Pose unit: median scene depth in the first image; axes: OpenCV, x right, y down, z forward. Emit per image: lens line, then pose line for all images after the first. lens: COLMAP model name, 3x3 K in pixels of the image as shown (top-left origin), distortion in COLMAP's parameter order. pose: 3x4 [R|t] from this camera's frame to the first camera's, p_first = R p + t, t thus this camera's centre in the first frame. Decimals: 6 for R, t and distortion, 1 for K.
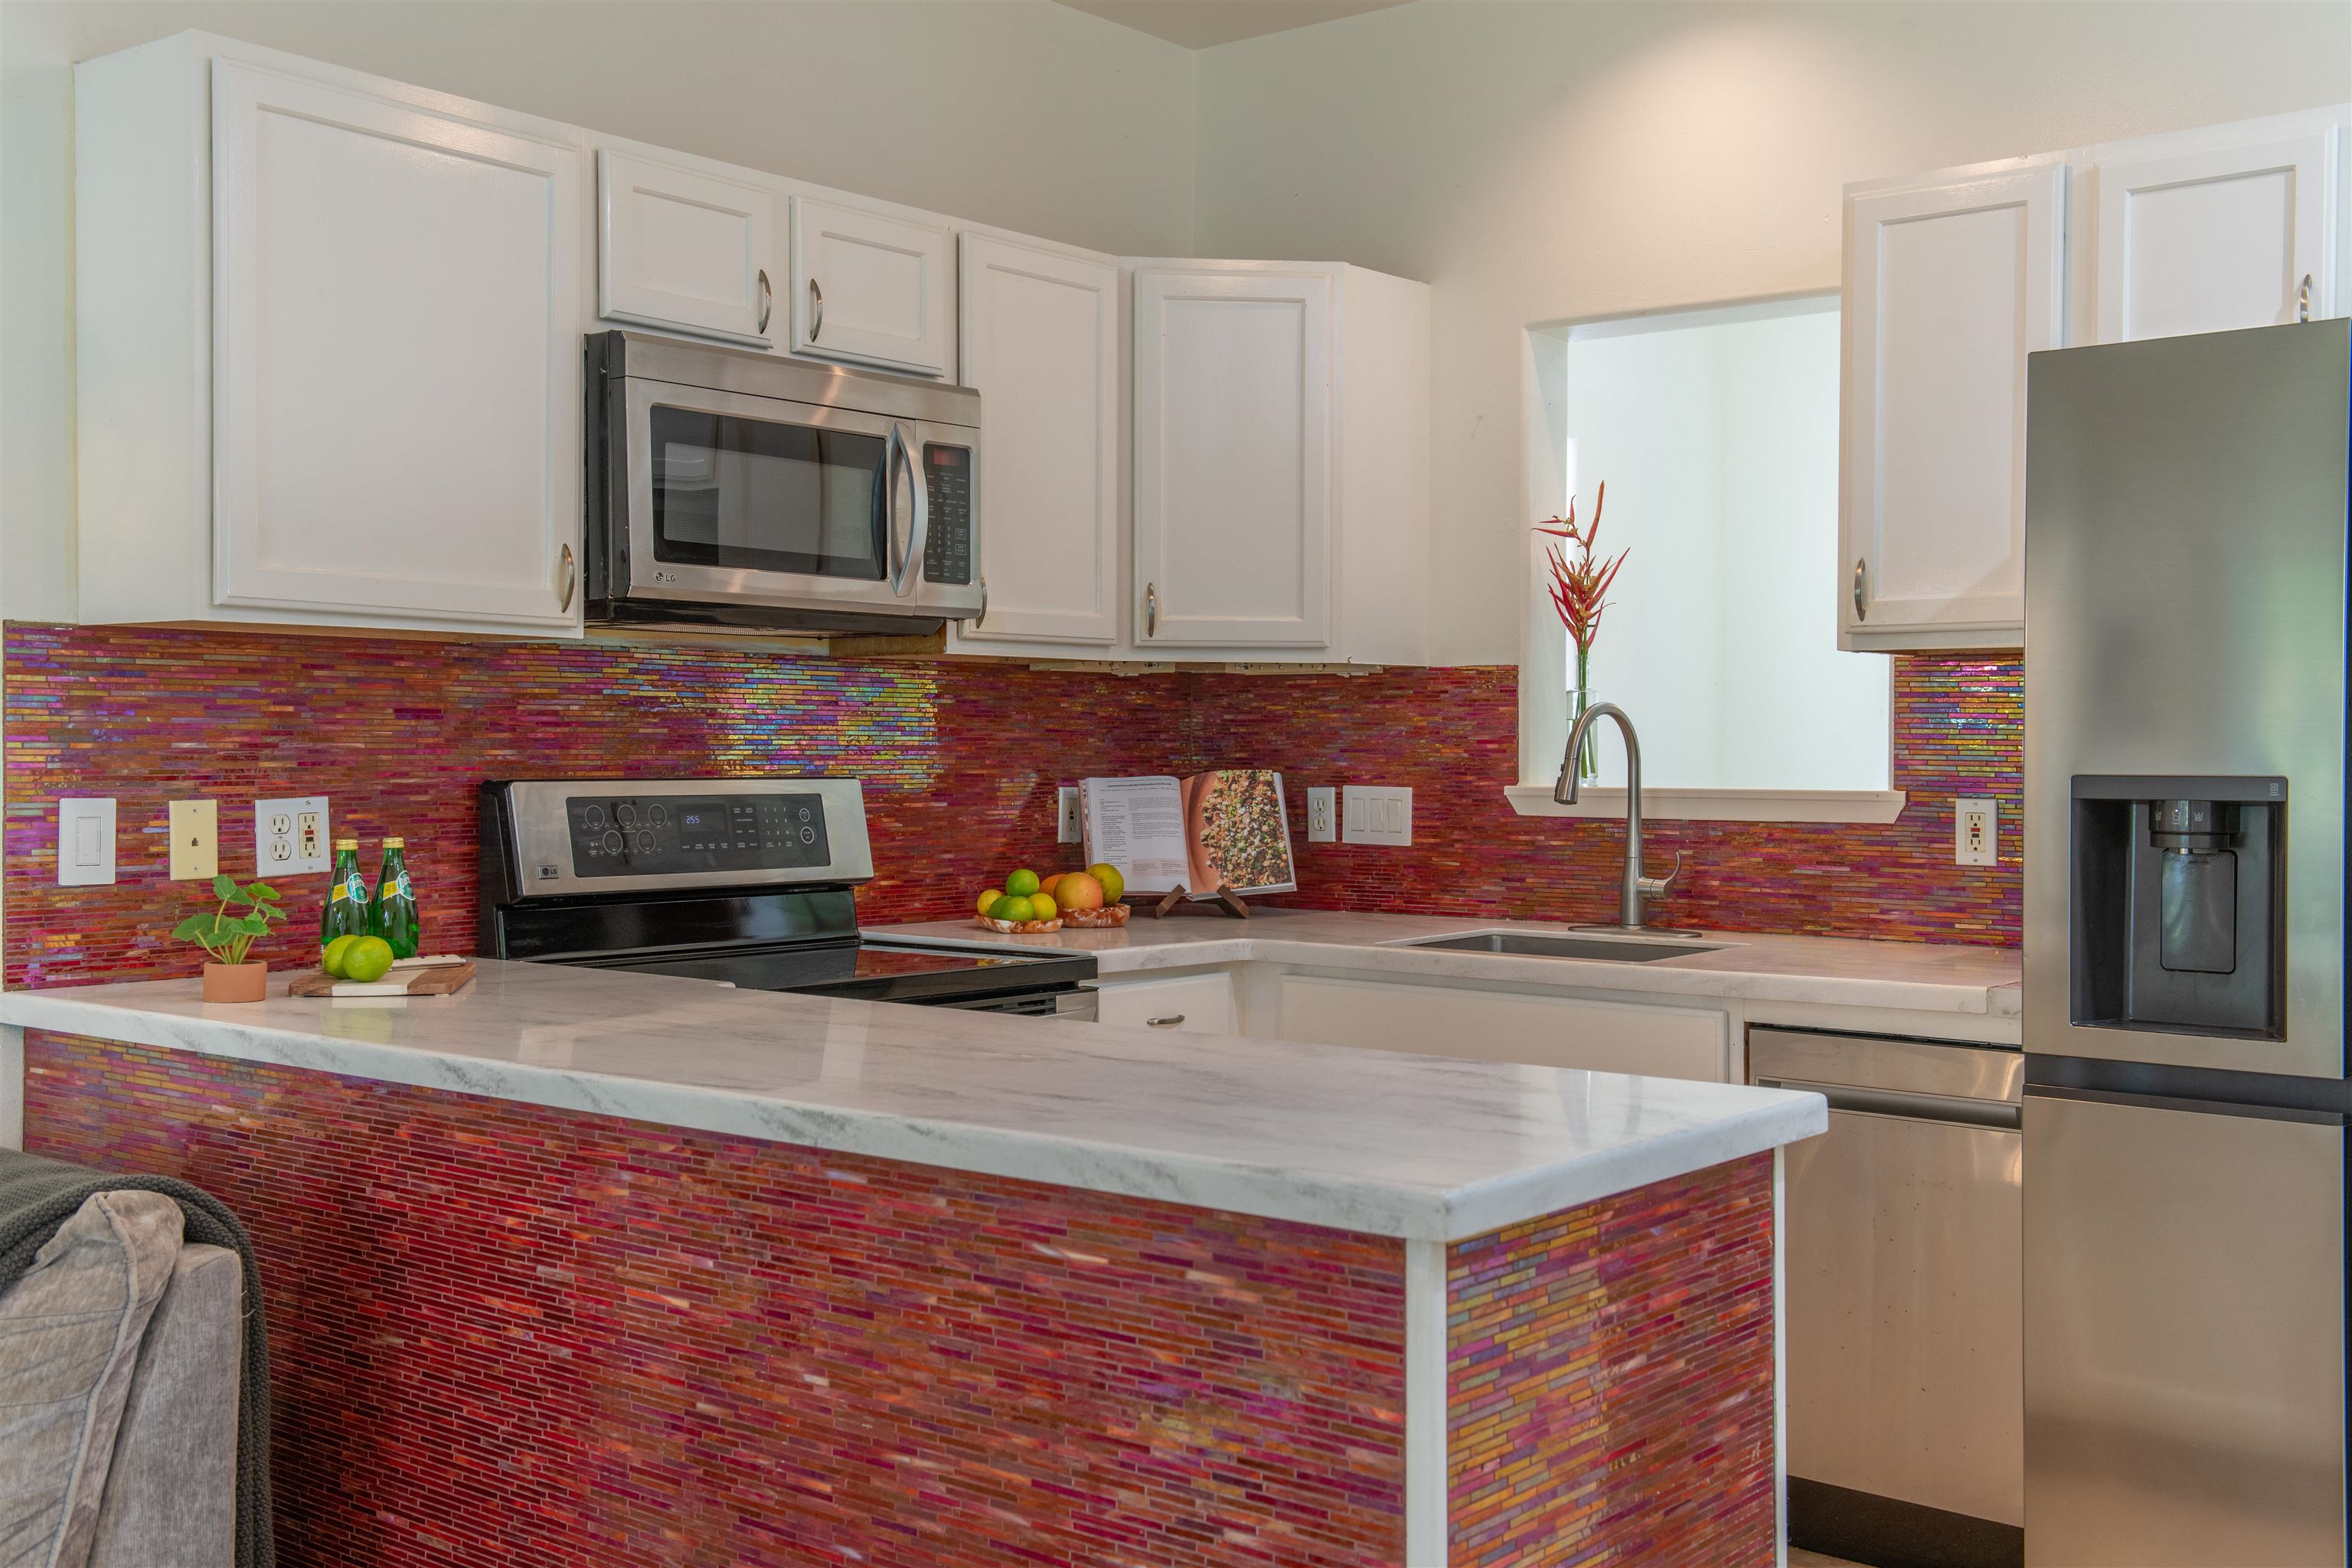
lens RADIAL K [[2434.4, 0, 1176.0], [0, 2434.4, 784.0], [0, 0, 1]] dist [0.091040, 0.000355]
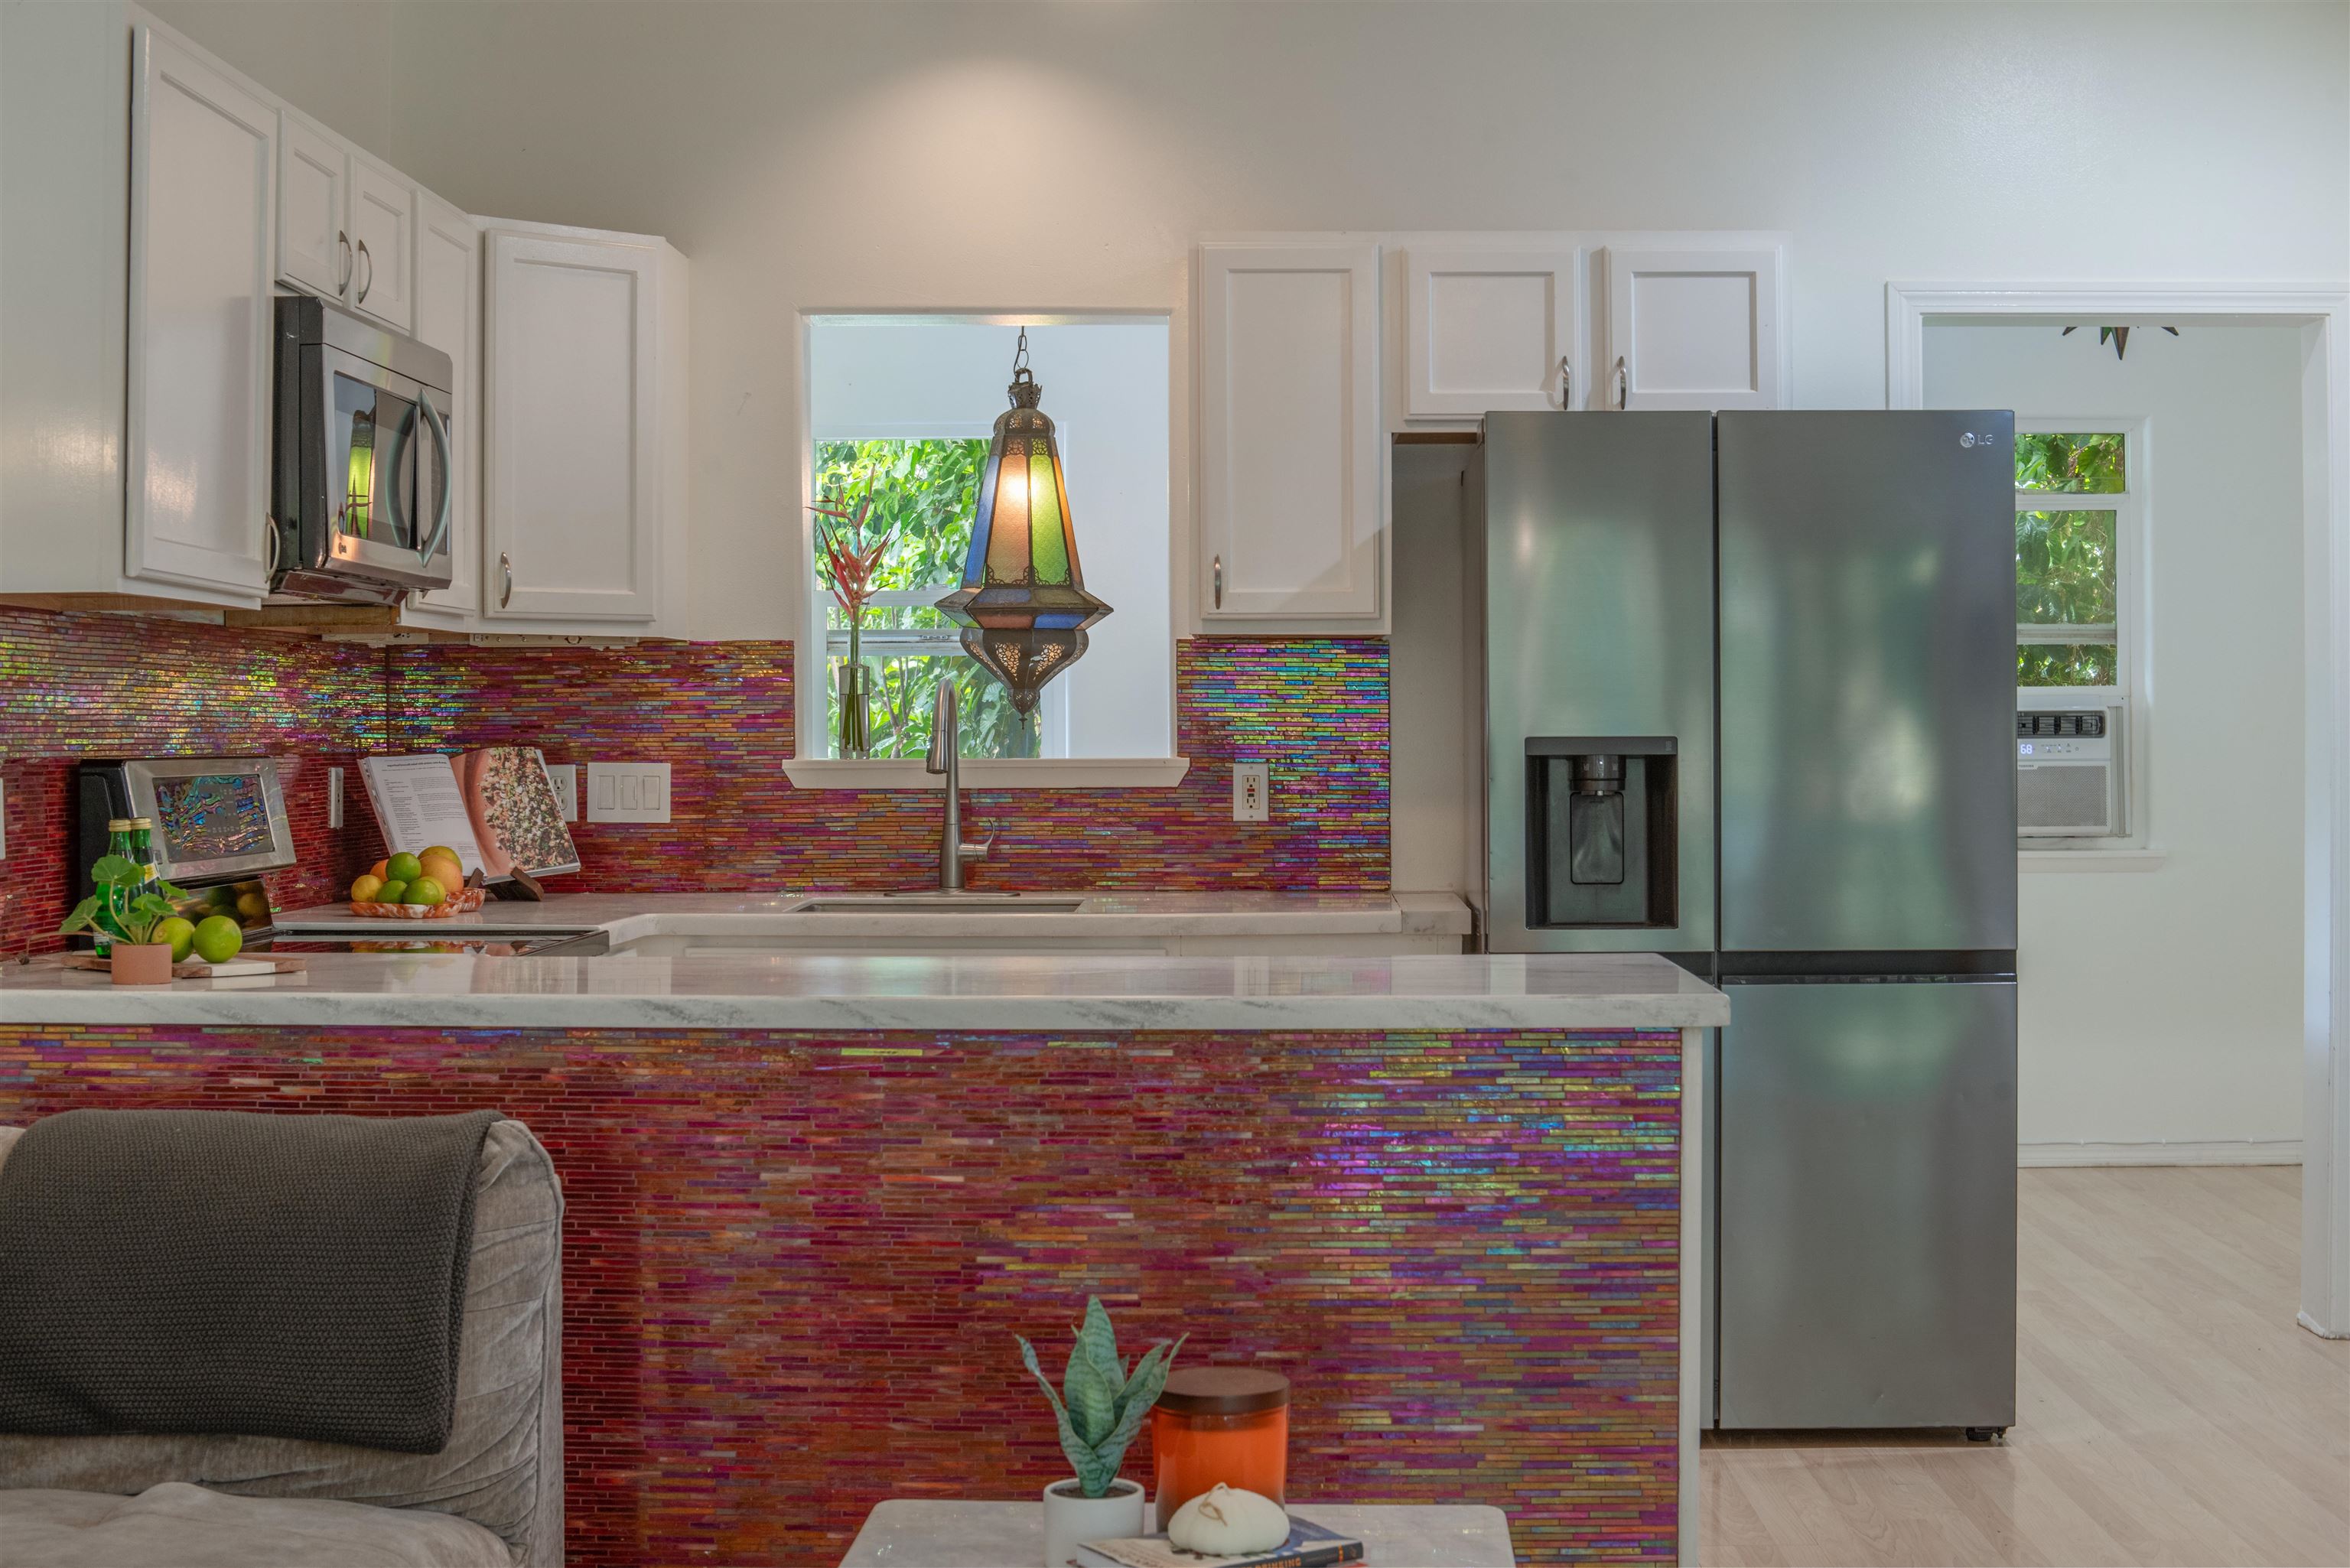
lens RADIAL K [[3264.3, 0, 1175.0], [0, 3264.3, 784.0], [0, 0, 1]] dist [-0.163294, 0.029526]
pose [[0.792398, -0.015876, 0.609797, -0.625023], [0.015541, 0.999862, 0.005836, 0.006133], [-0.609806, 0.004852, 0.792536, -0.189982]]
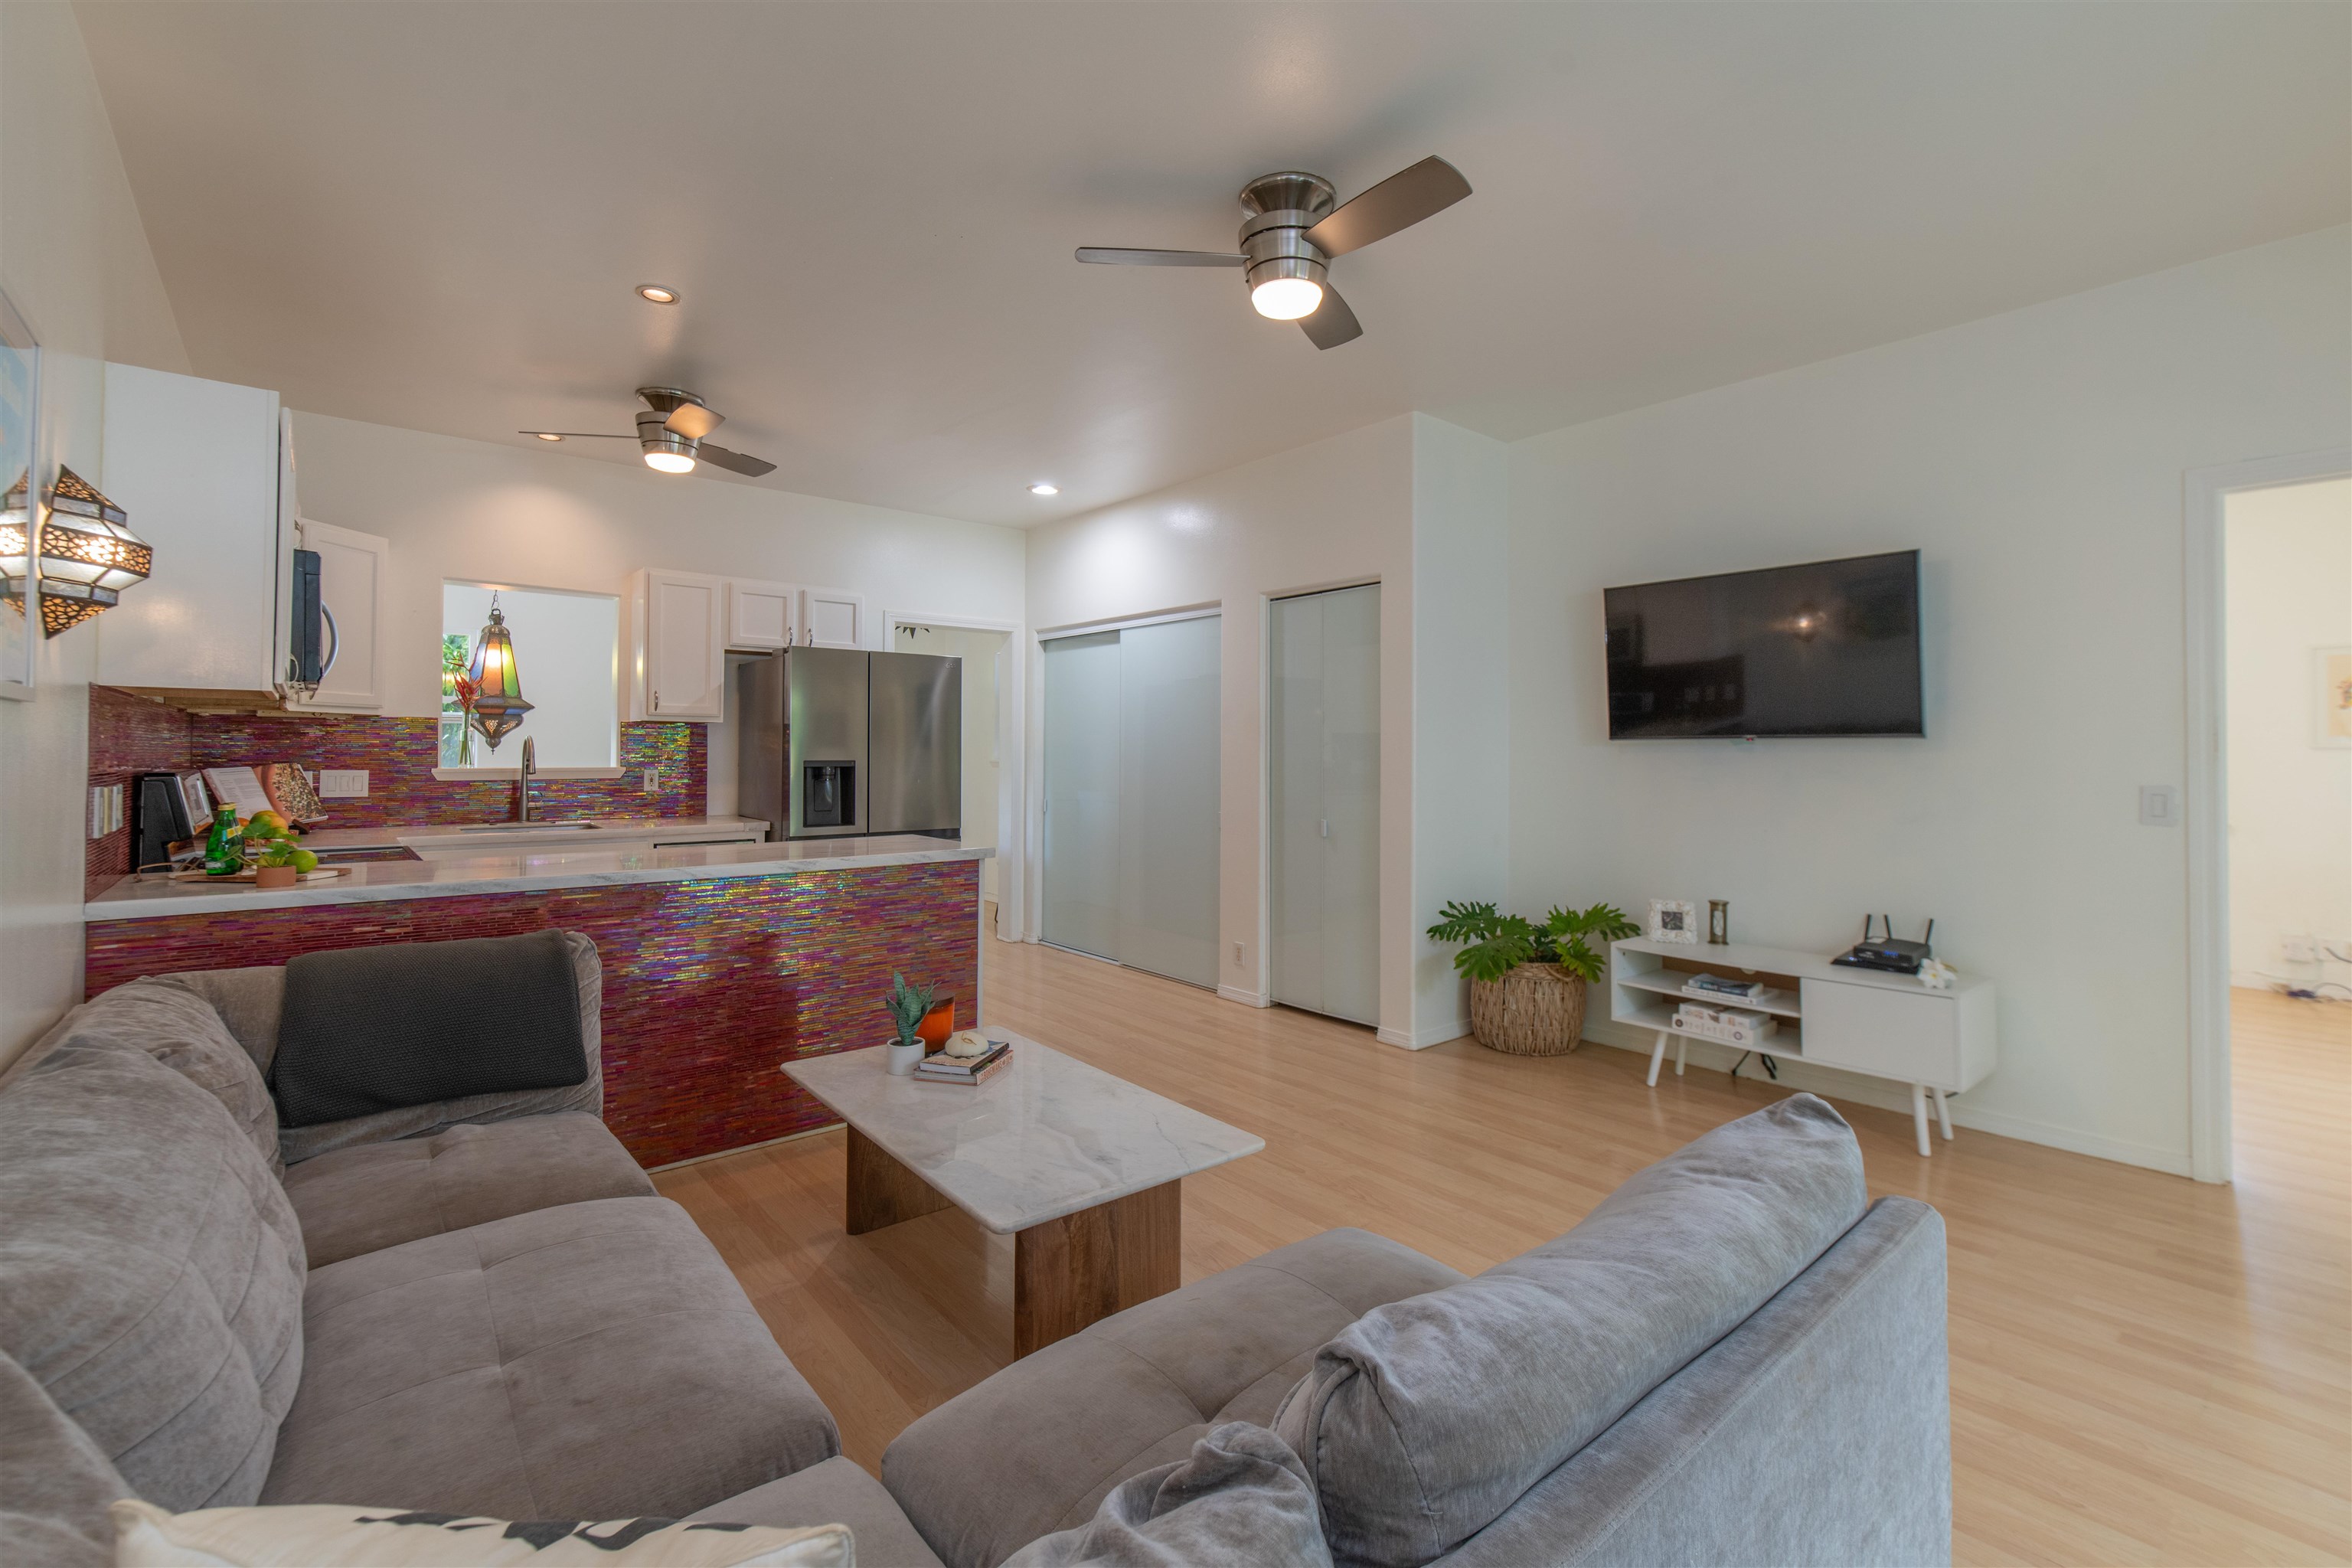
lens RADIAL K [[1020.4, 0, 1180.6], [0, 1020.4, 745.1], [0, 0, 1]] dist [0.000452, 0.000036]
pose [[0.188490, 0.004840, 0.982063, -0.781265], [0.012304, 0.999898, -0.007289, -0.006541], [-0.981998, 0.013458, 0.188411, 0.111130]]
